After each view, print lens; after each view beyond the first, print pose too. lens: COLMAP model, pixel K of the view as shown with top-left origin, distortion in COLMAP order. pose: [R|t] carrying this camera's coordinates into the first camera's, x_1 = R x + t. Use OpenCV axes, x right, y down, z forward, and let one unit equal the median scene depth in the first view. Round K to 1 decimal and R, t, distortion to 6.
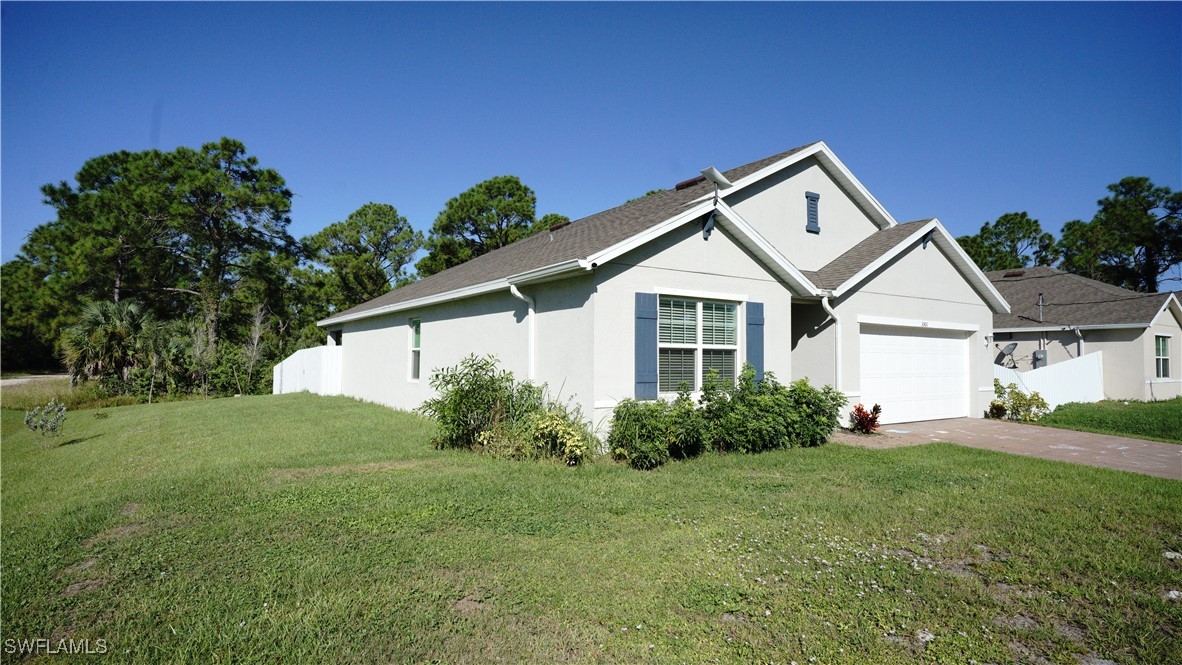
lens RADIAL K [[656.9, 0, 591.5], [0, 656.9, 327.1], [0, 0, 1]] dist [-0.034653, 0.015857]
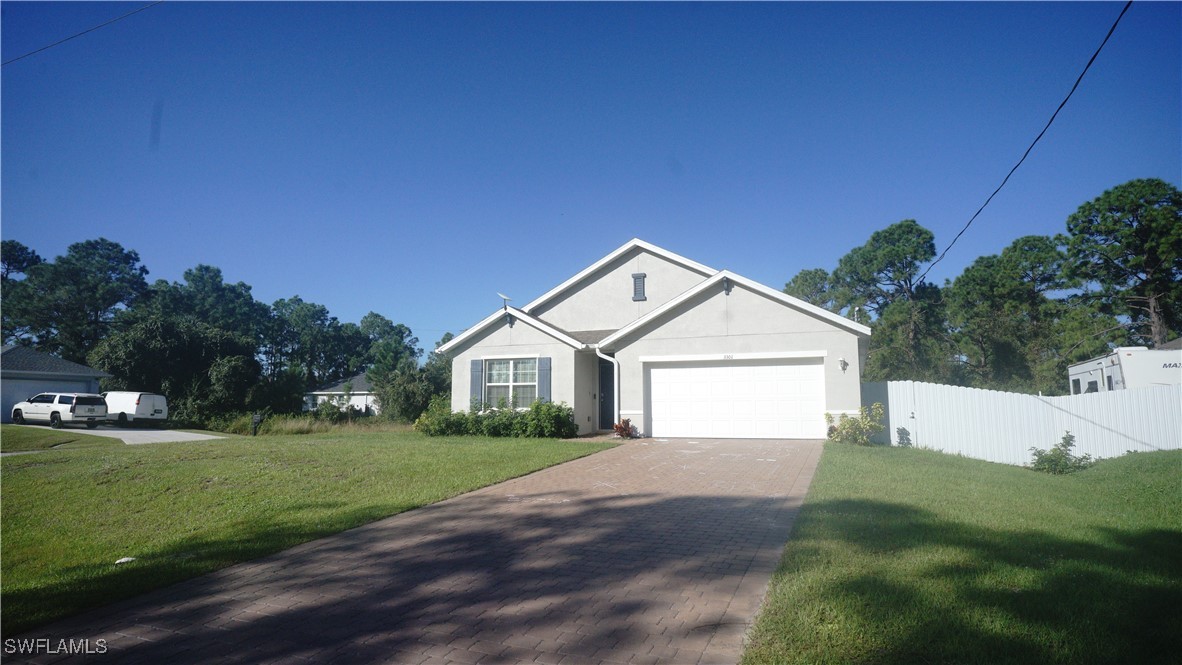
lens RADIAL K [[656.9, 0, 595.3], [0, 656.9, 324.2], [0, 0, 1]] dist [-0.034653, 0.015857]
pose [[0.549526, -0.116108, -0.827370, 1.836332], [0.049275, 0.993077, -0.106635, 0.070253], [0.834023, 0.017830, 0.551442, 0.151201]]
